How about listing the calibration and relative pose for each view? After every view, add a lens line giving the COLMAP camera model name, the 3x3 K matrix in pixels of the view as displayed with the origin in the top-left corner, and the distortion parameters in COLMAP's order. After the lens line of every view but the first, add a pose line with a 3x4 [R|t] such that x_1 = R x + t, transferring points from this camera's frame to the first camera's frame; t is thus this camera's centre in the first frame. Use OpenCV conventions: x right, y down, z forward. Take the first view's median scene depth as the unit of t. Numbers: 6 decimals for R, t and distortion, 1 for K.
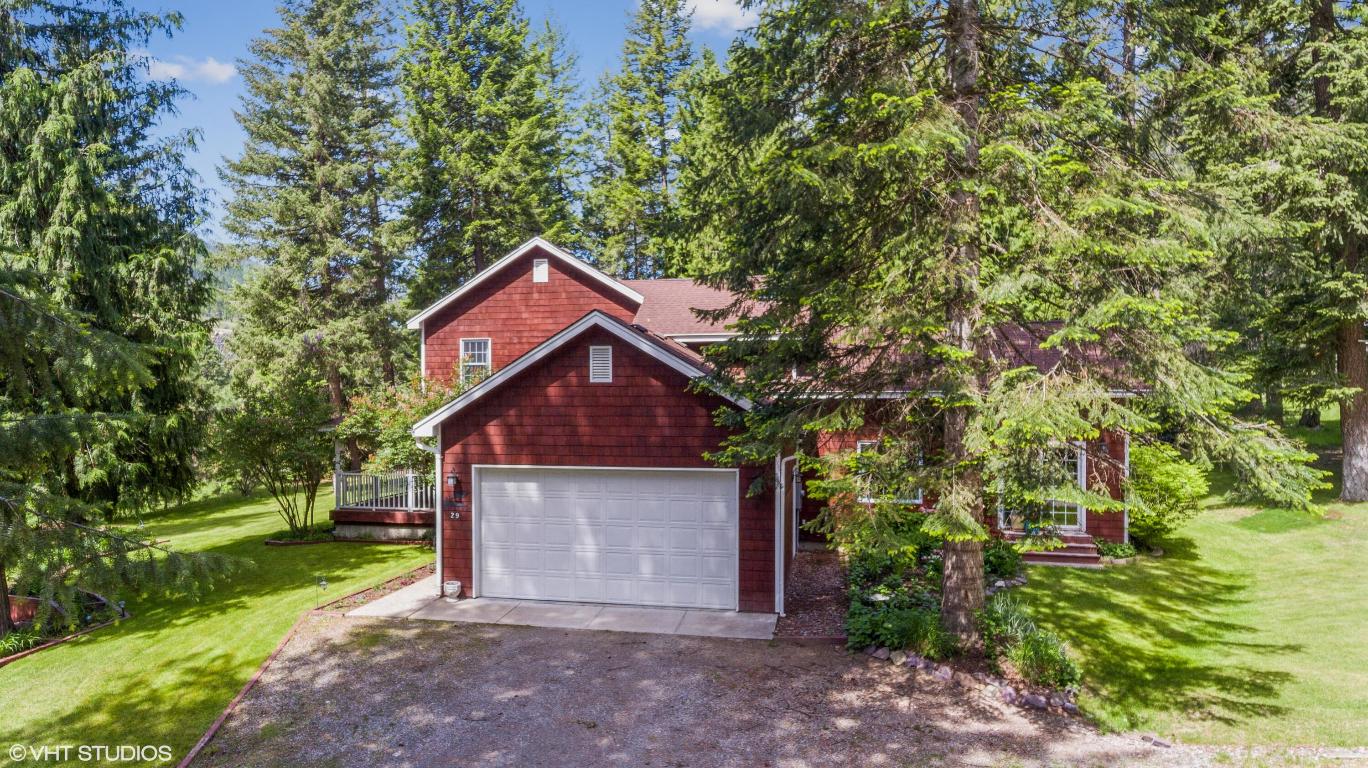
lens RADIAL K [[840.6, 0, 659.6], [0, 840.6, 391.6], [0, 0, 1]] dist [-0.006586, -0.000270]
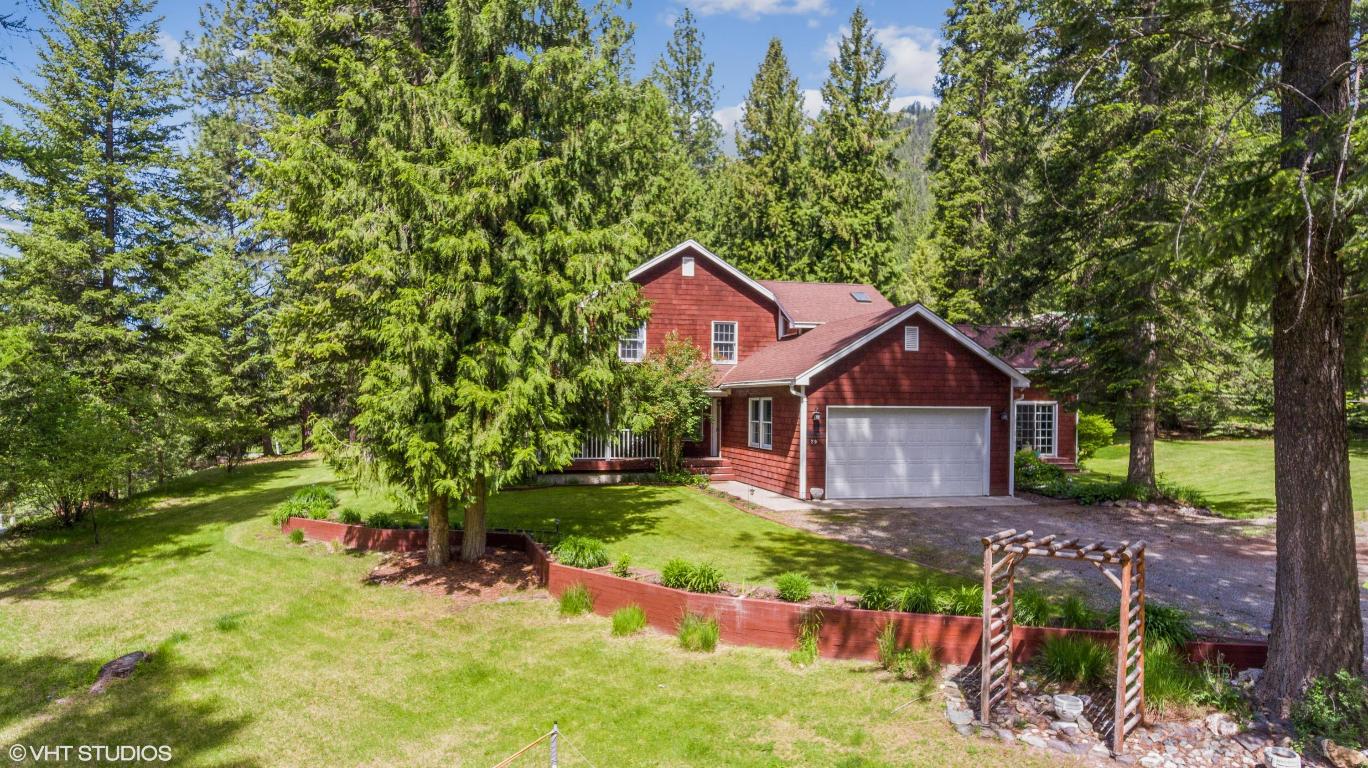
lens RADIAL K [[819.4, 0, 686.1], [0, 819.4, 403.5], [0, 0, 1]] dist [-0.000975, 0.001010]
pose [[0.903350, 0.007439, 0.428841, -1.058106], [-0.013985, 0.999829, 0.012114, 0.070991], [-0.428677, -0.016940, 0.903299, -0.161811]]
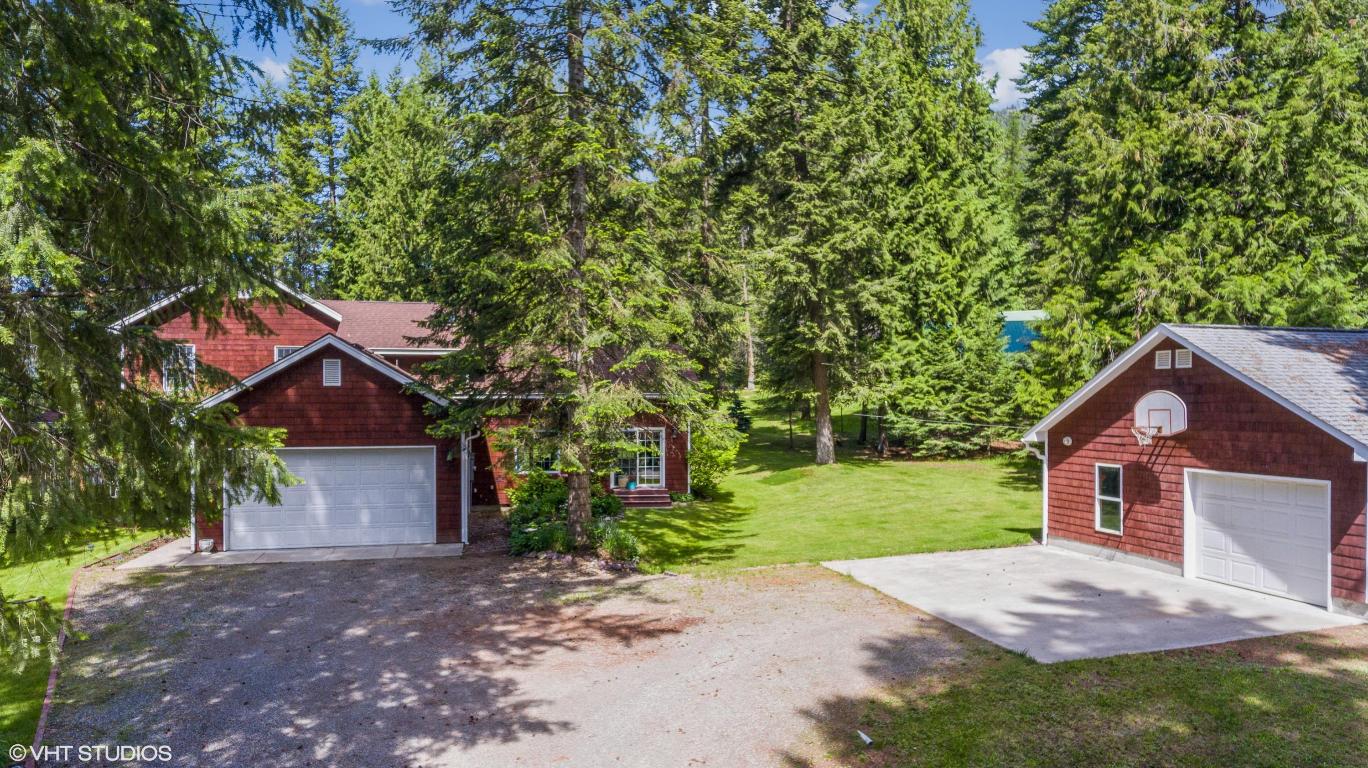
lens RADIAL K [[815.7, 0, 665.5], [0, 815.7, 436.3], [0, 0, 1]] dist [-0.002640, -0.000669]
pose [[0.913522, -0.016818, 0.406441, -0.112386], [-0.004257, 0.998695, 0.050892, 0.001517], [-0.406767, -0.048221, 0.912258, -0.440517]]
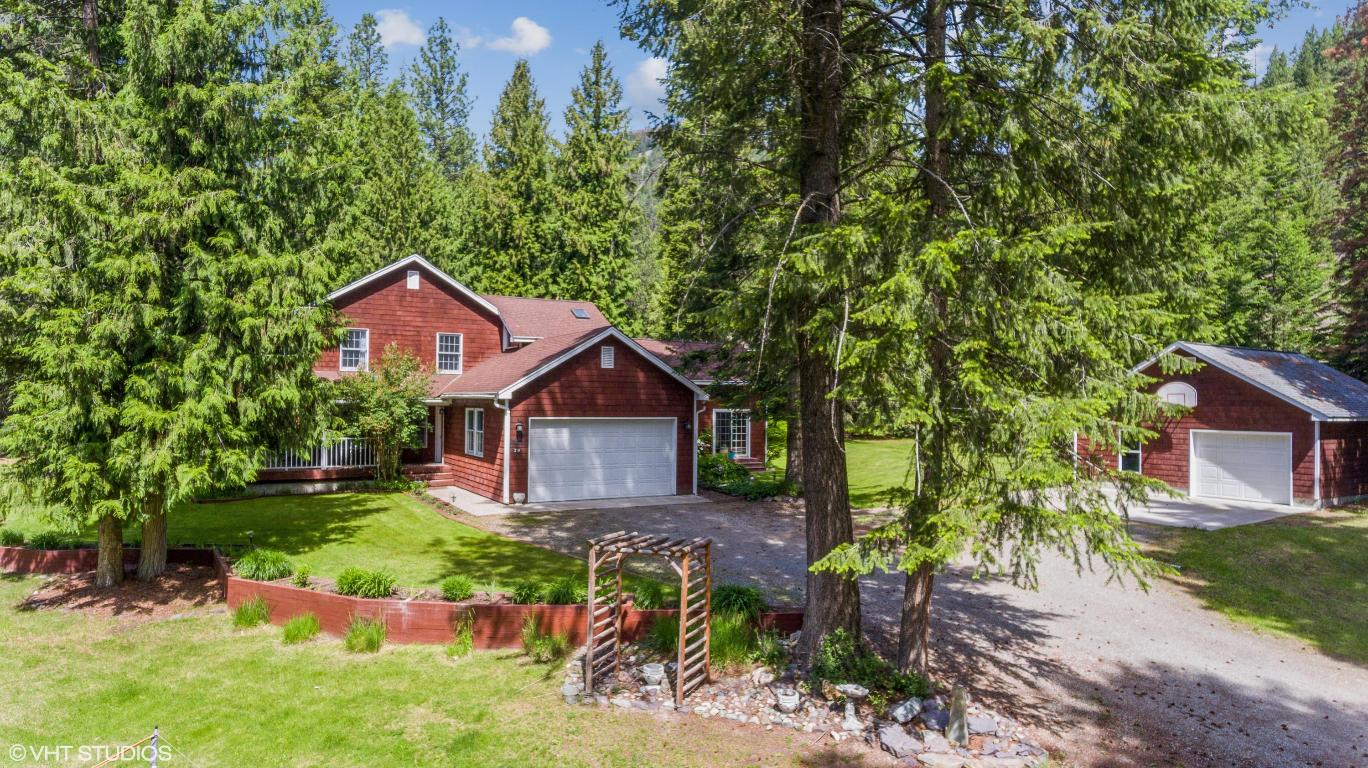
lens RADIAL K [[797.0, 0, 684.0], [0, 797.0, 384.0], [0, 0, 1]] dist [-0.004894, 0.001818]
pose [[0.750958, 0.023092, 0.659946, -1.010966], [-0.019546, 0.999728, -0.012740, 0.038610], [-0.660061, -0.003332, 0.751205, -0.318250]]
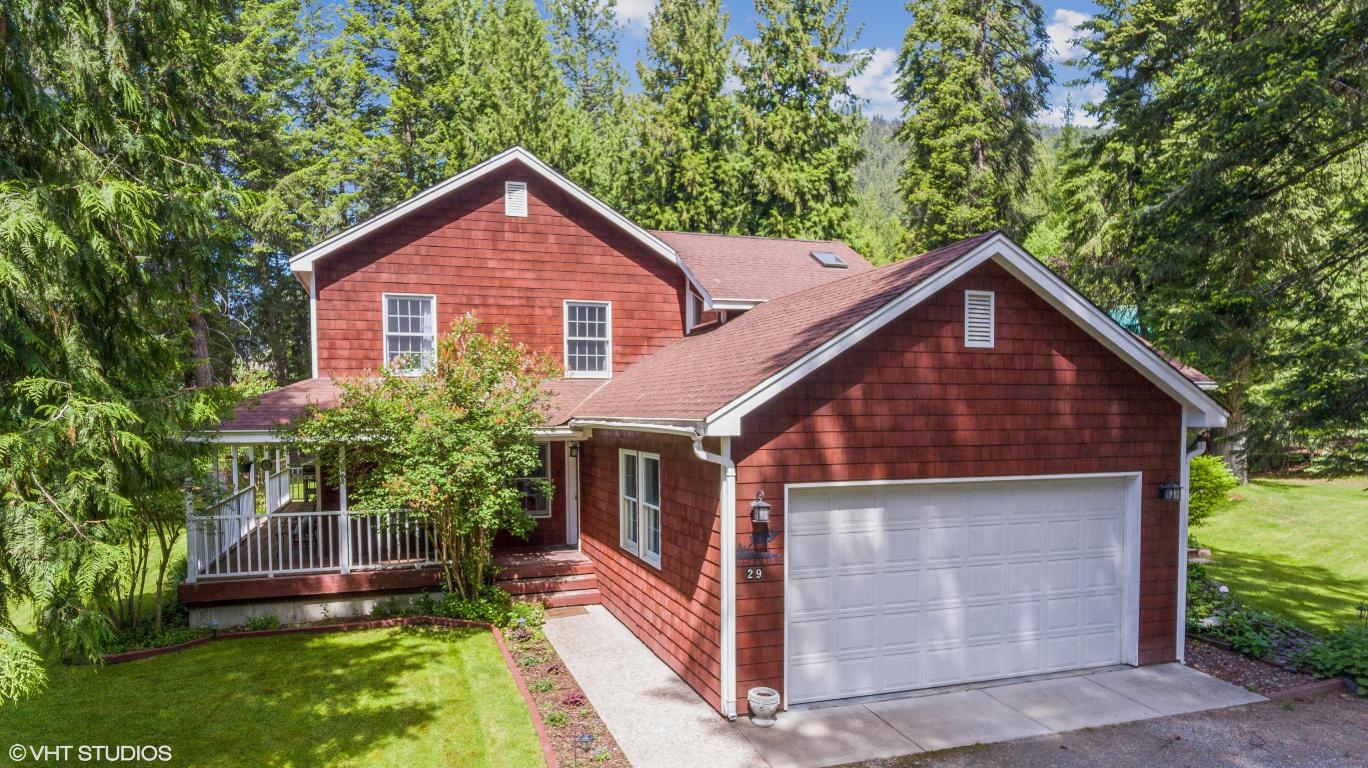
lens RADIAL K [[846.7, 0, 681.9], [0, 846.7, 431.4], [0, 0, 1]] dist [-0.004421, -0.000400]
pose [[0.866574, -0.014025, 0.498852, -0.586240], [-0.001988, 0.999500, 0.031553, 0.033368], [-0.499045, -0.028335, 0.866113, 0.540769]]
